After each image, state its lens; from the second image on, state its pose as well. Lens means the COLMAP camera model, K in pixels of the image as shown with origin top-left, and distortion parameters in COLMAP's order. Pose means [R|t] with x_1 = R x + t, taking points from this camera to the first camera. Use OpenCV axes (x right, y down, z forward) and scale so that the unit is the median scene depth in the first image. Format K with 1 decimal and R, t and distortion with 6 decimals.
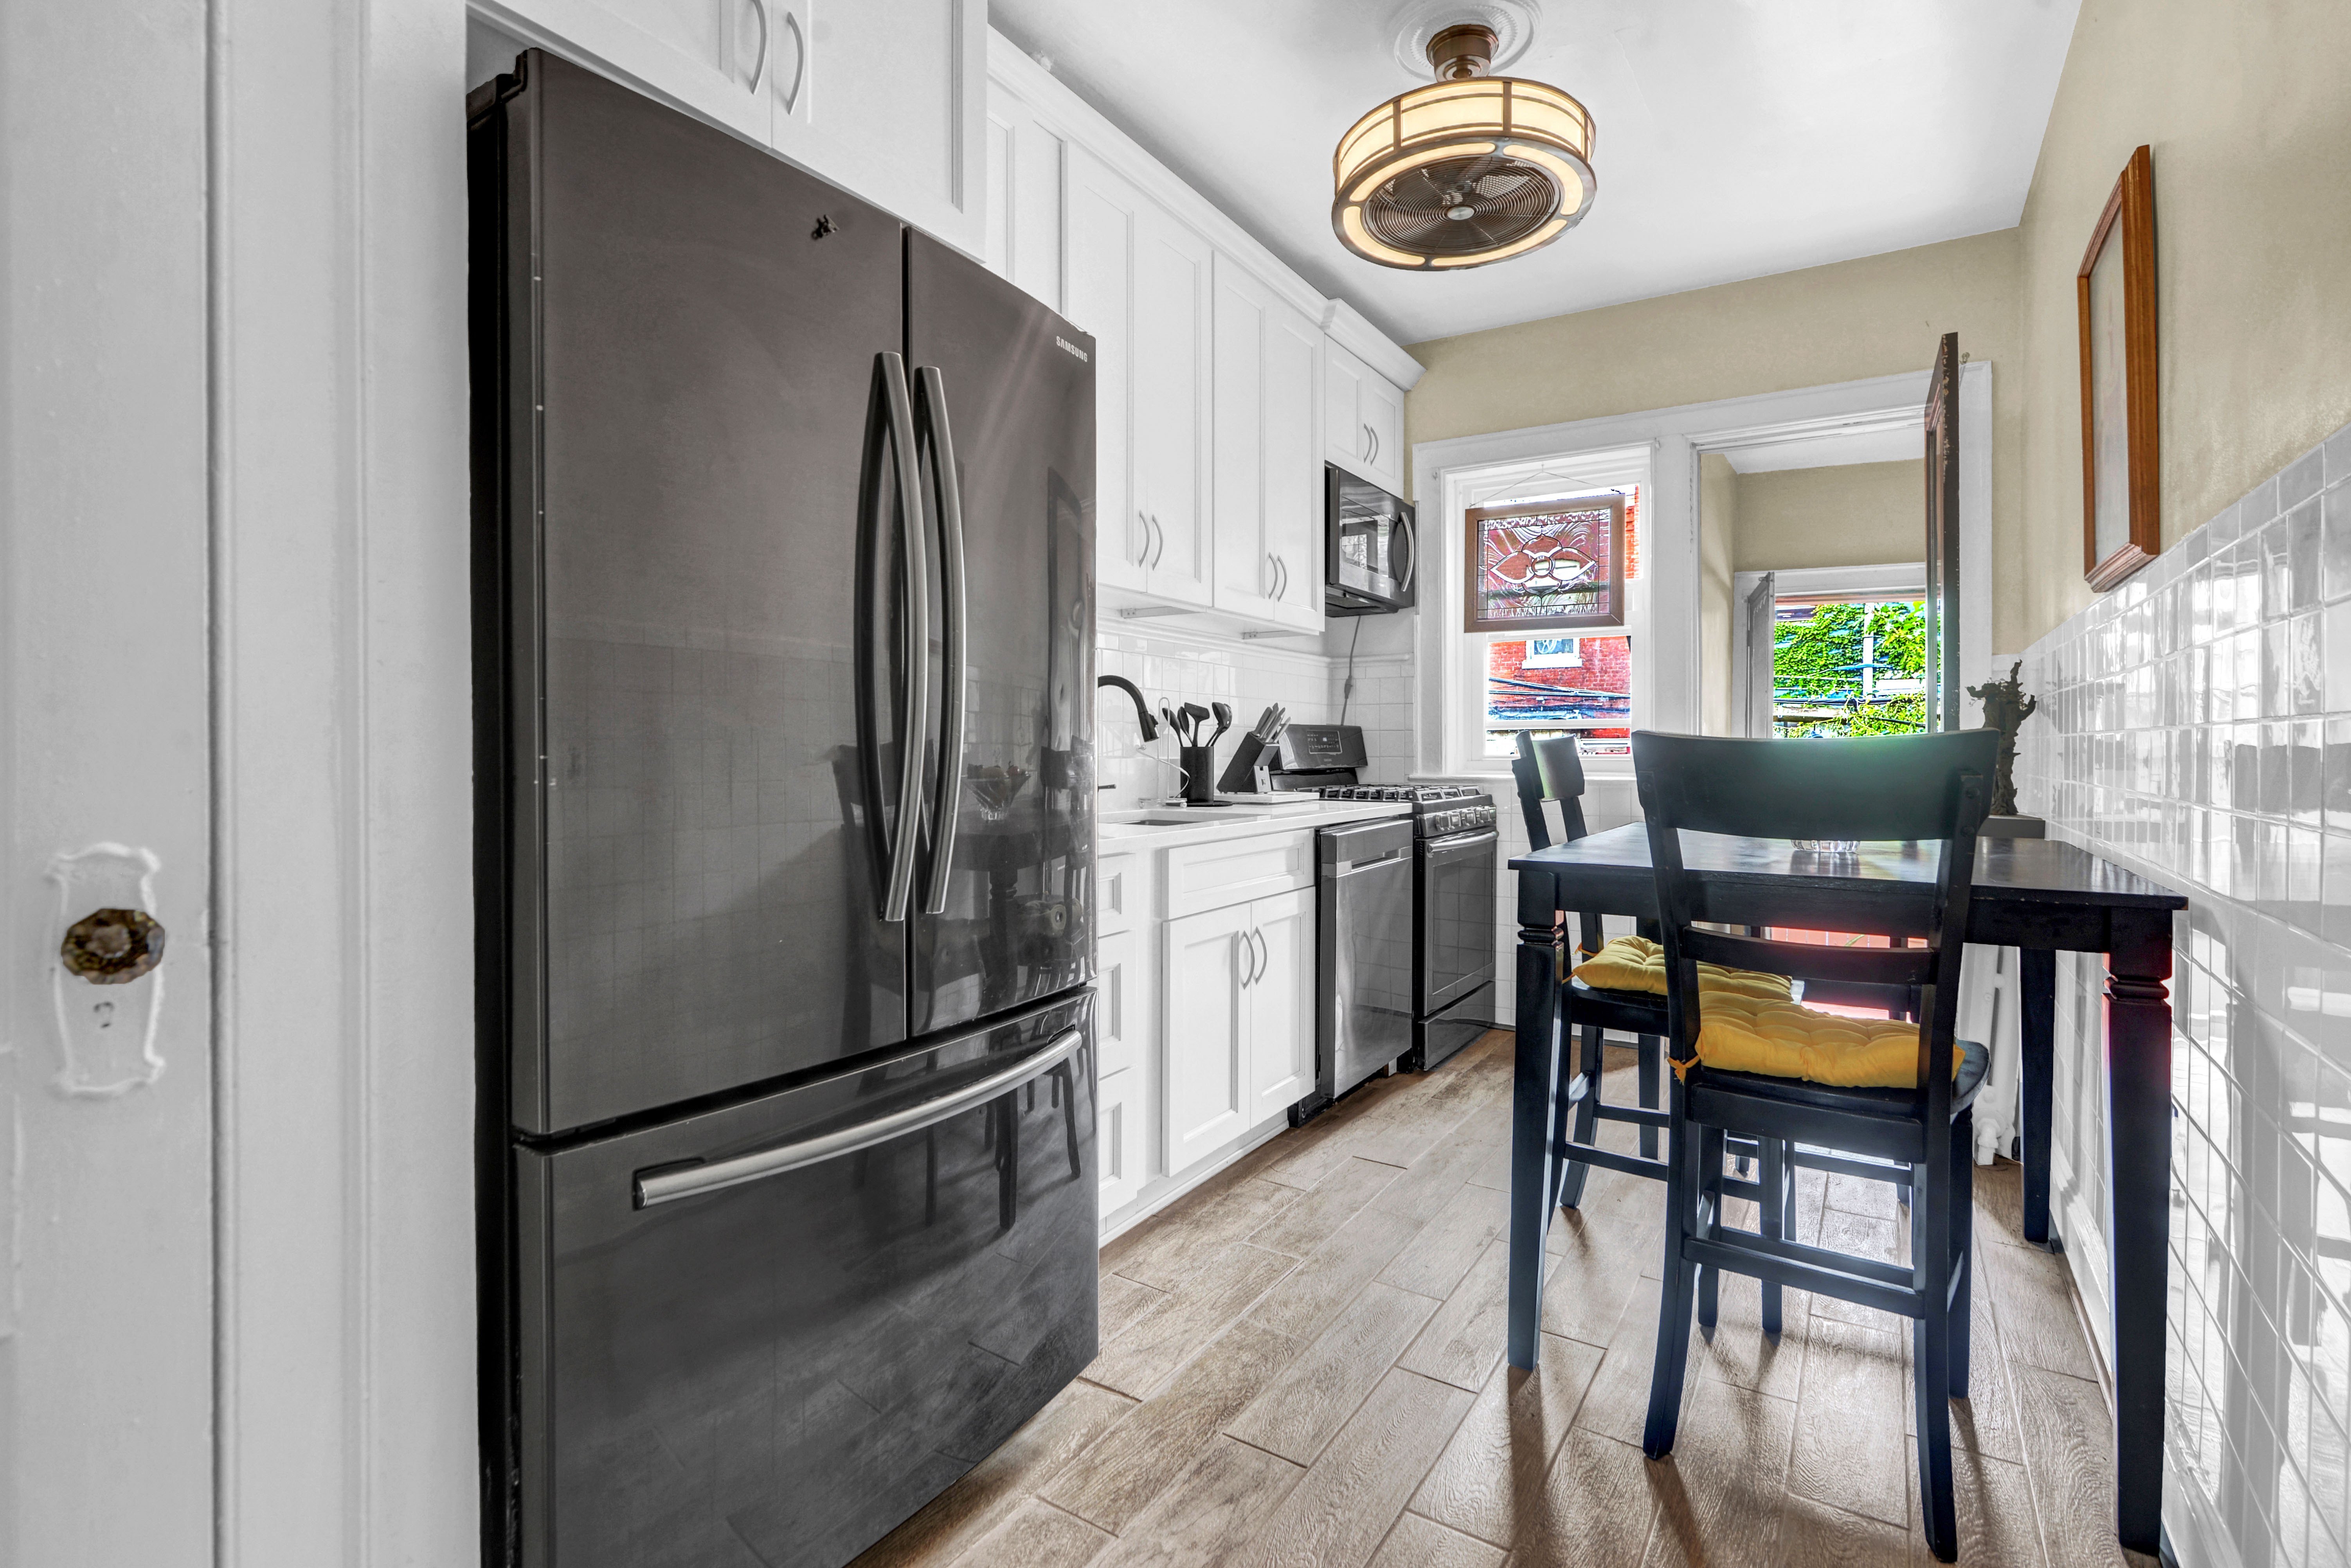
lens RADIAL K [[1092.0, 0, 1181.9], [0, 1092.0, 756.7], [0, 0, 1]] dist [-0.014163, -0.000640]
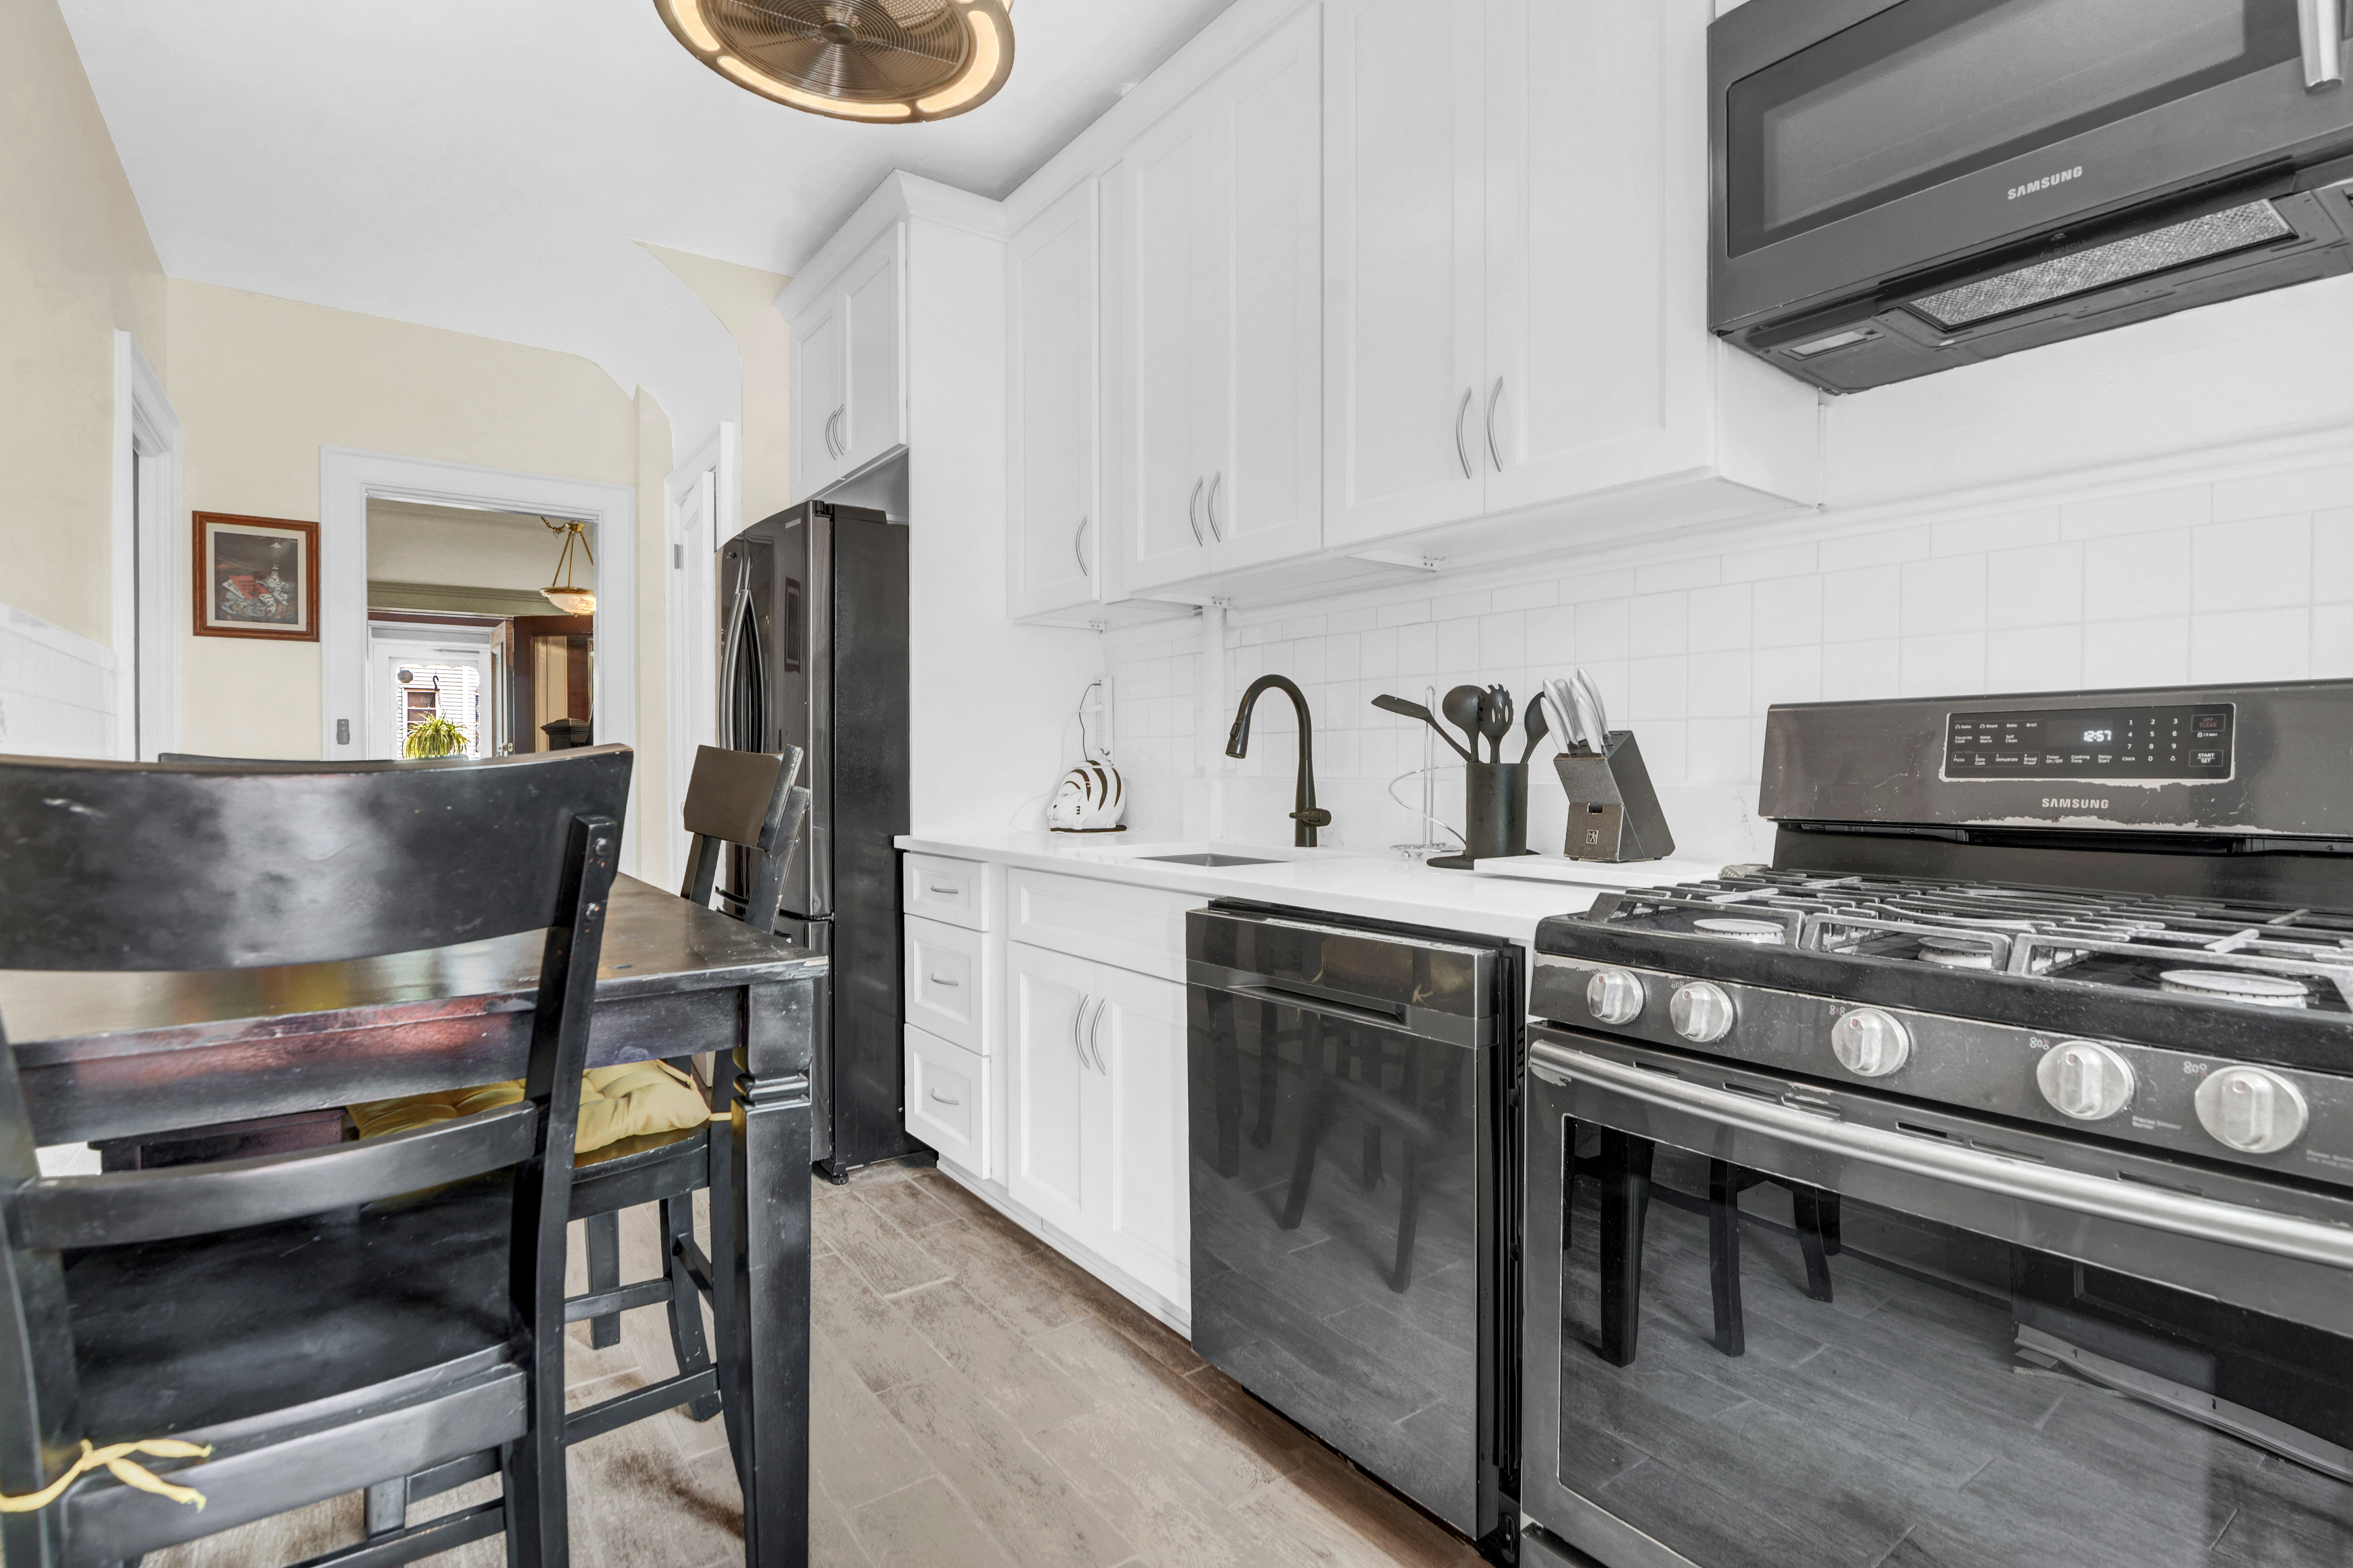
lens RADIAL K [[1103.7, 0, 1176.5], [0, 1103.7, 784.0], [0, 0, 1]] dist [-0.012032, -0.000541]
pose [[-0.348435, 0.013634, -0.937234, 0.588914], [-0.013759, 0.999712, 0.019658, -0.010080], [0.937232, 0.019745, -0.348147, 0.997283]]
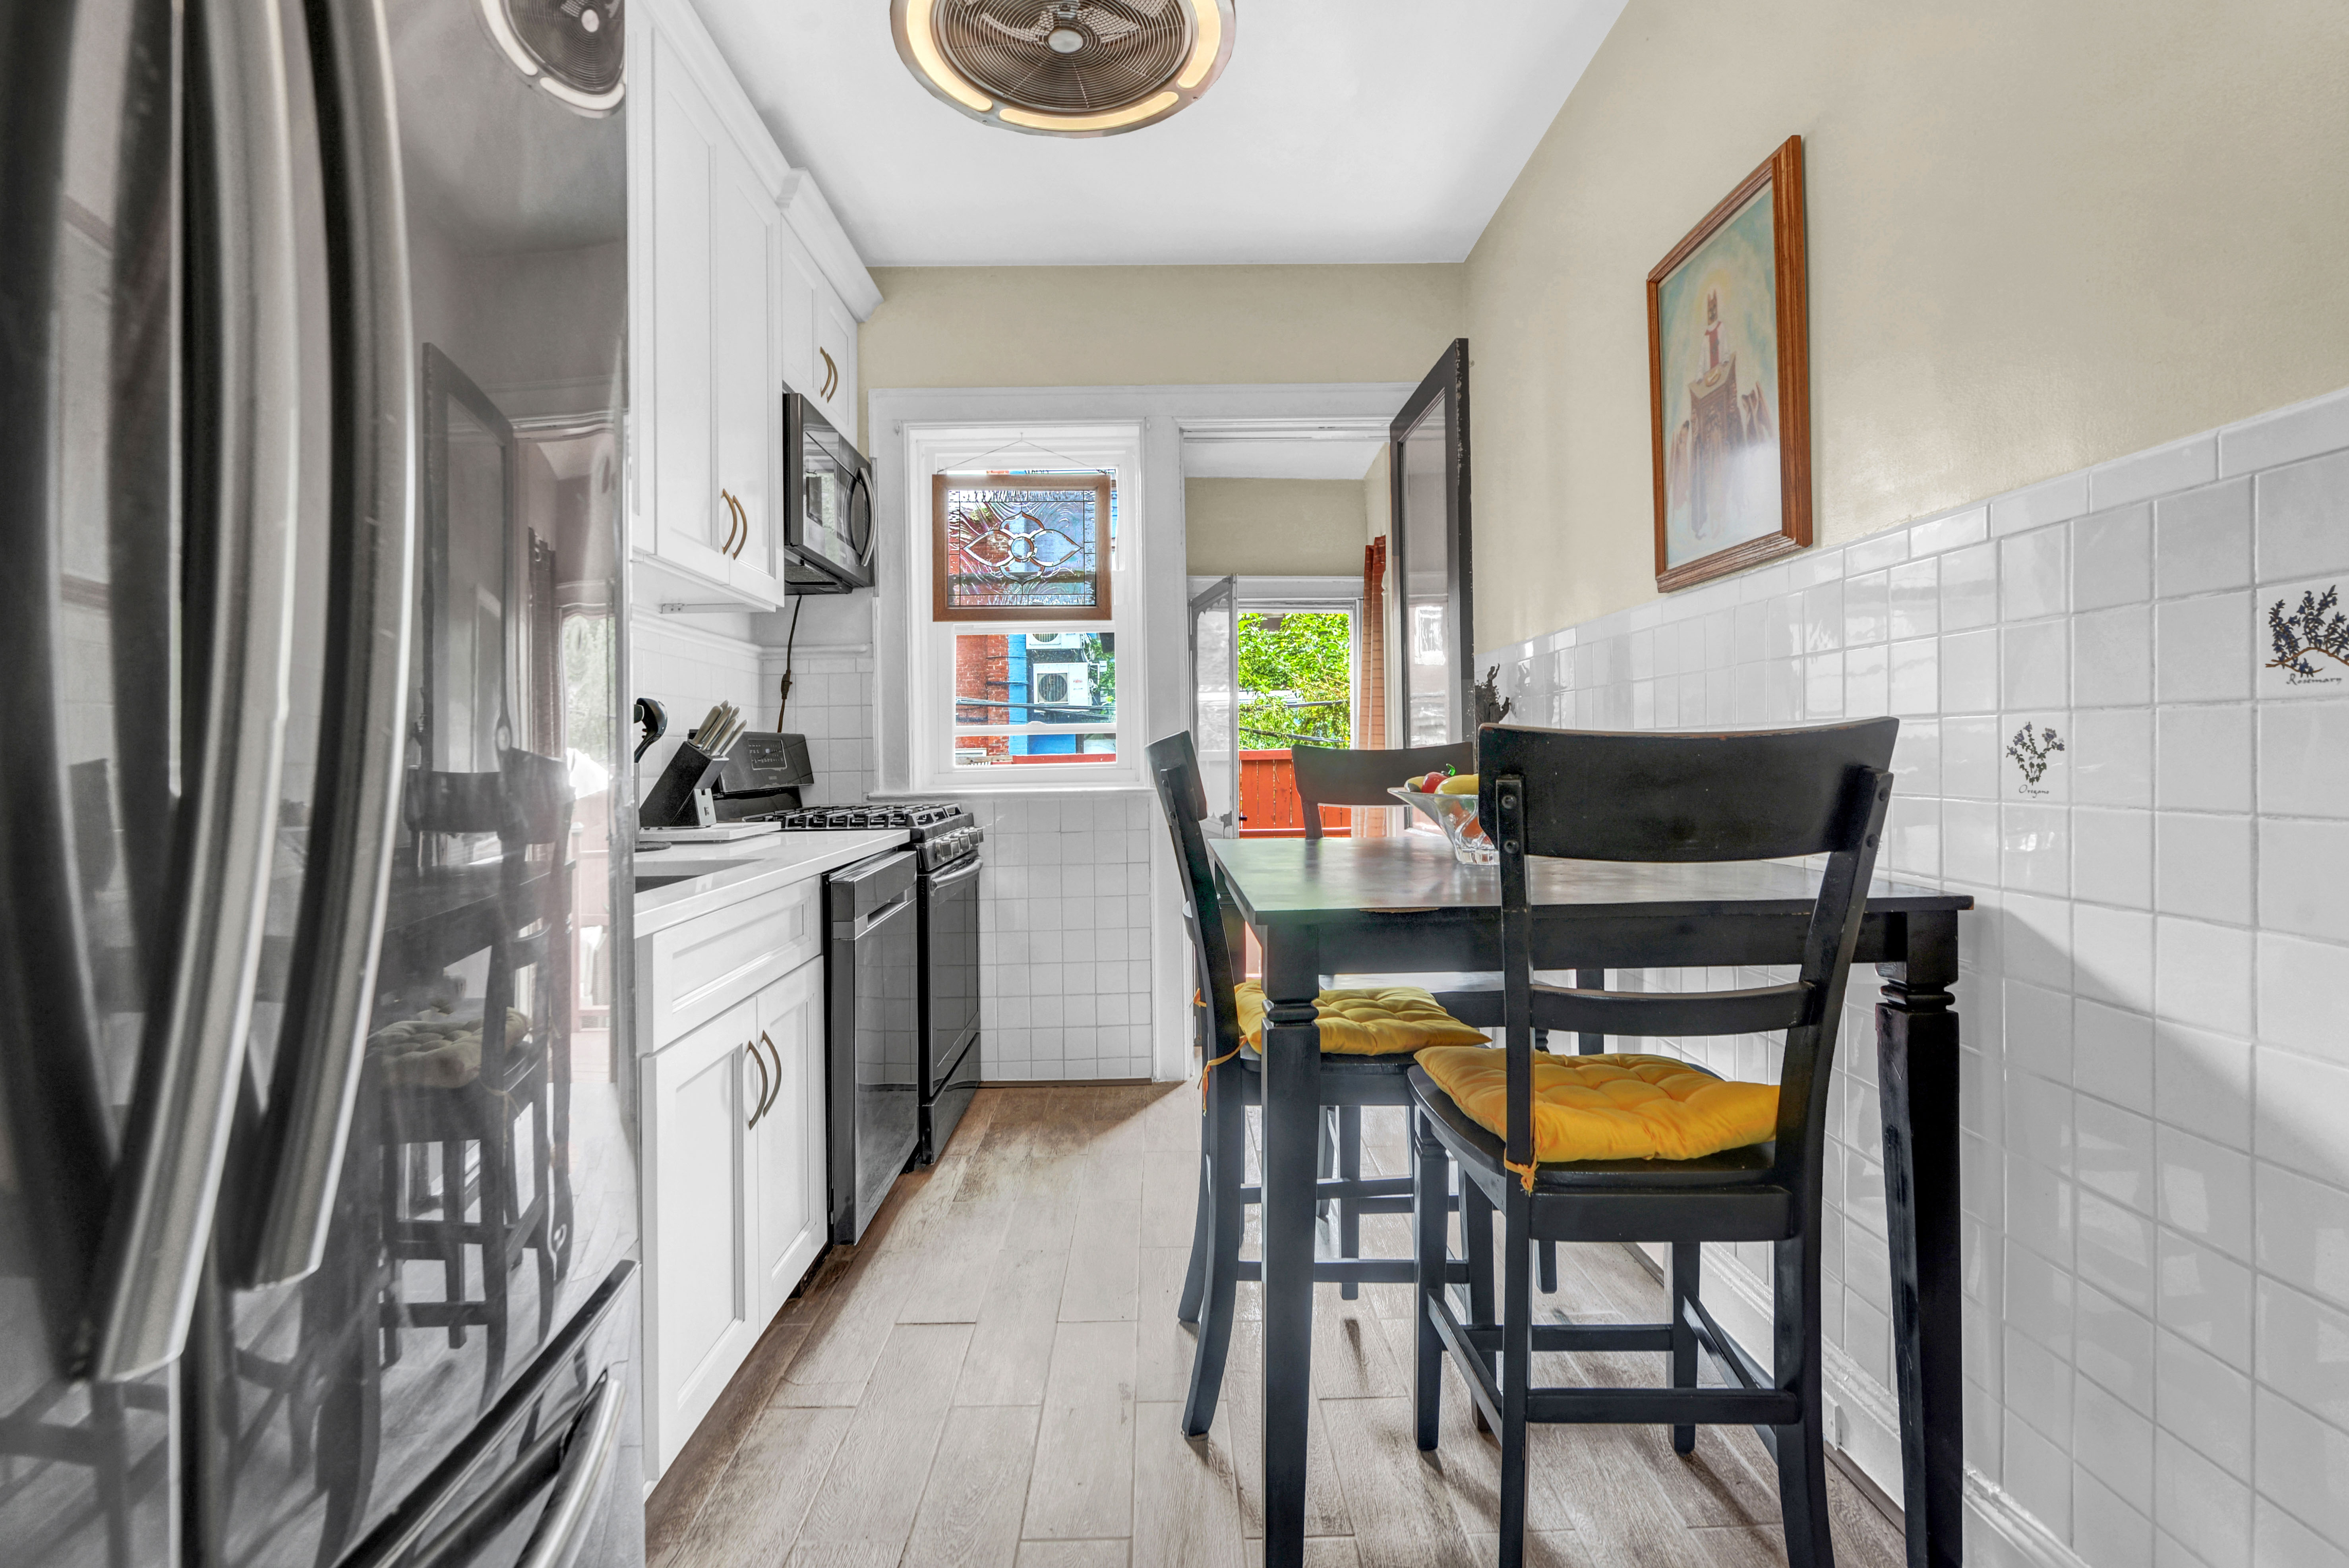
lens RADIAL K [[1106.9, 0, 1171.2], [0, 1106.9, 748.3], [0, 0, 1]] dist [-0.008402, 0.000077]
pose [[0.832838, -0.015362, 0.553303, -0.072140], [0.025162, 0.999632, -0.010121, -0.002839], [-0.552944, 0.022352, 0.832918, 0.223035]]
